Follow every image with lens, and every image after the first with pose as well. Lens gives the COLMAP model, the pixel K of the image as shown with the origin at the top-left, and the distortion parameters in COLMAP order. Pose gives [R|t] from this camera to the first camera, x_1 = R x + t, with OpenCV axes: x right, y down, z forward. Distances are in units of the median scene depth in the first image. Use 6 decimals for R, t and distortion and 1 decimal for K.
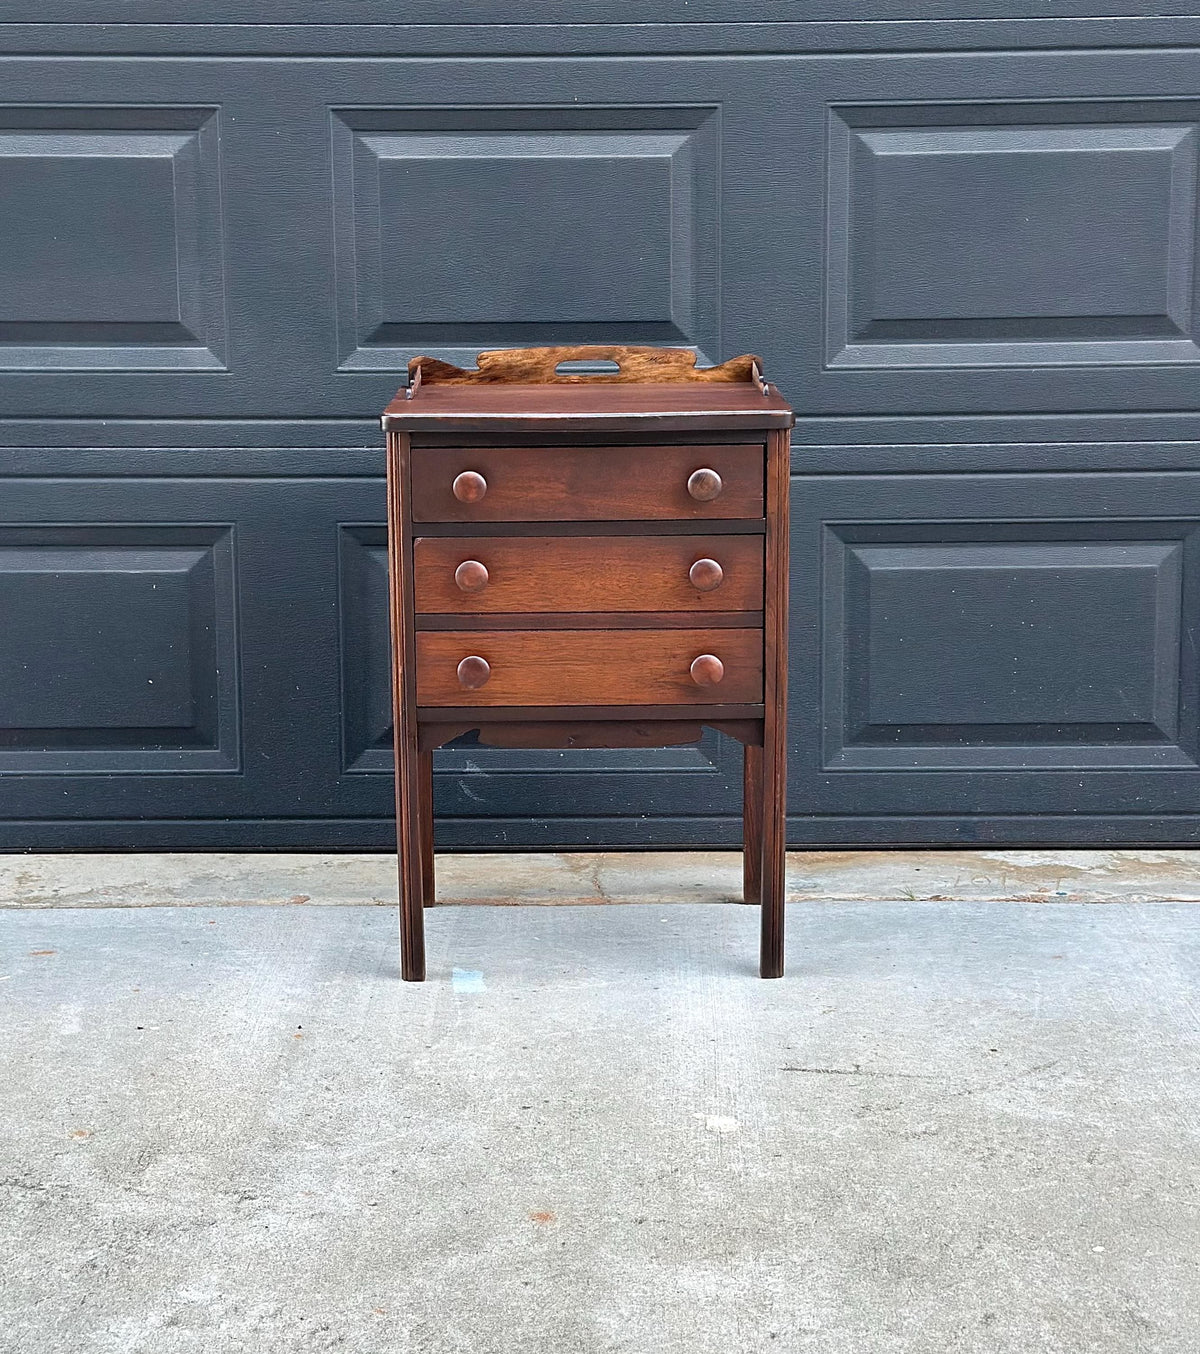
lens RADIAL K [[2348.6, 0, 608.9], [0, 2348.6, 590.0], [0, 0, 1]] dist [0.100121, 0.096784]
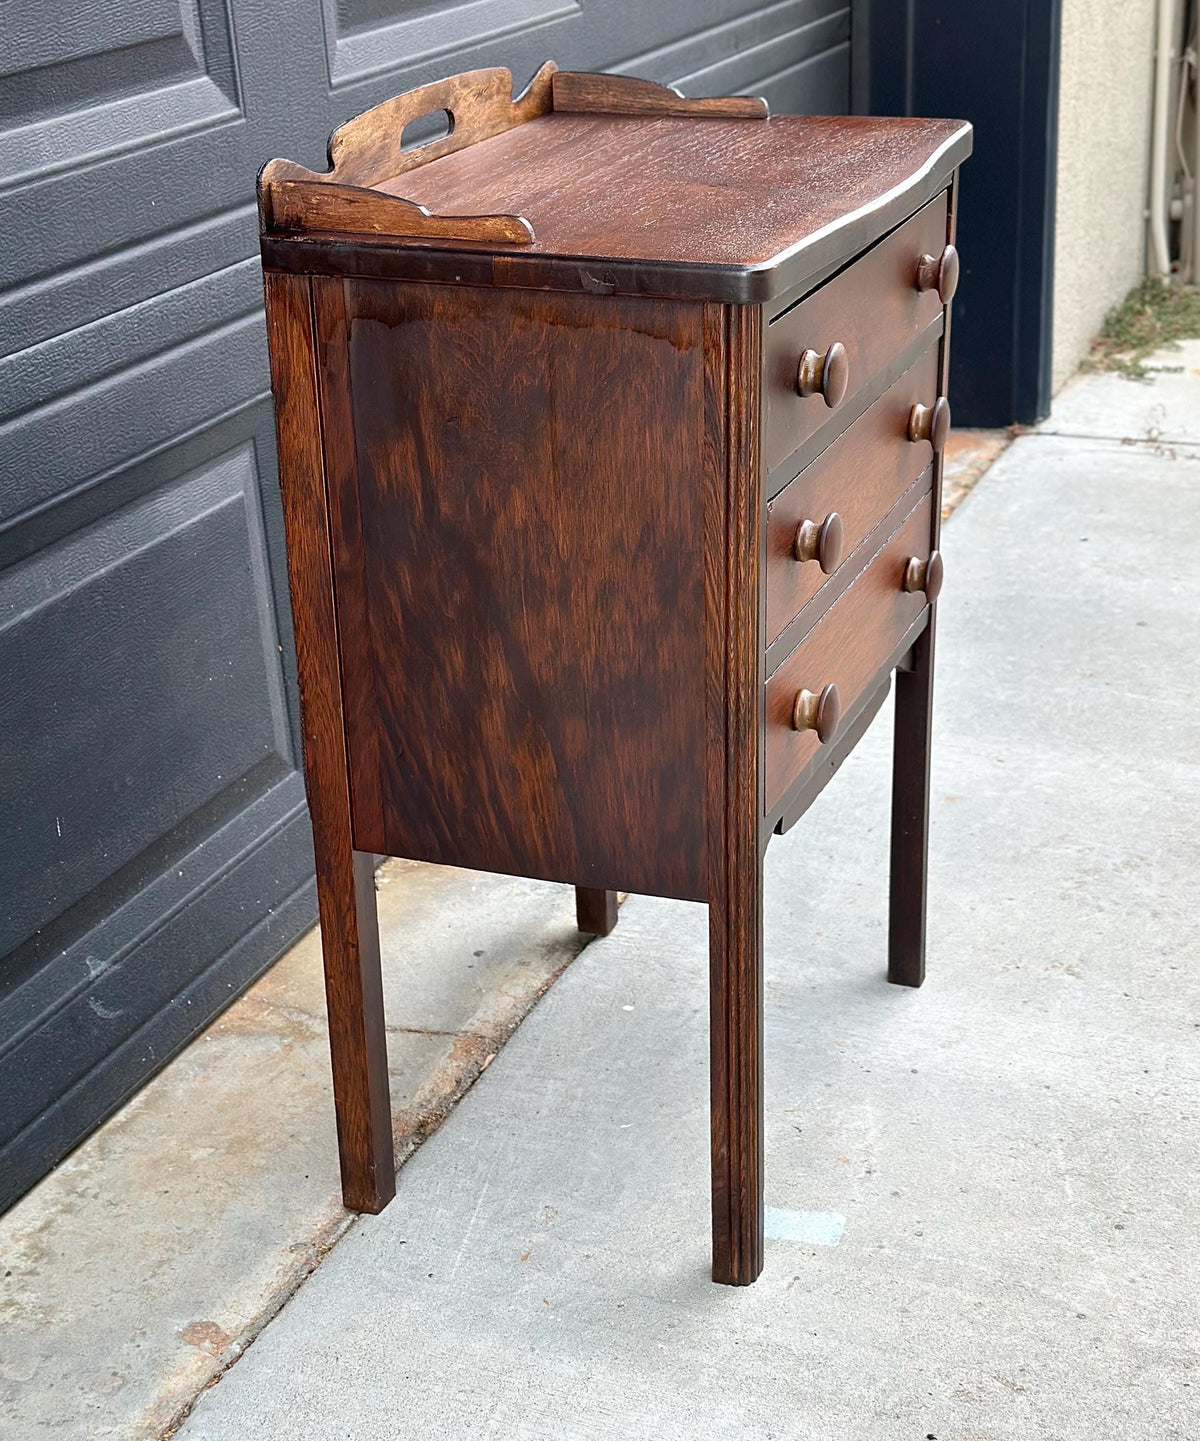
lens RADIAL K [[2324.0, 0, 618.6], [0, 2324.0, 816.4], [0, 0, 1]] dist [0.127773, -0.124317]
pose [[0.375349, -0.399405, 0.836414, -0.488857], [0.195774, 0.916198, 0.349648, -0.128776], [-0.905972, 0.032508, 0.422087, 0.746467]]
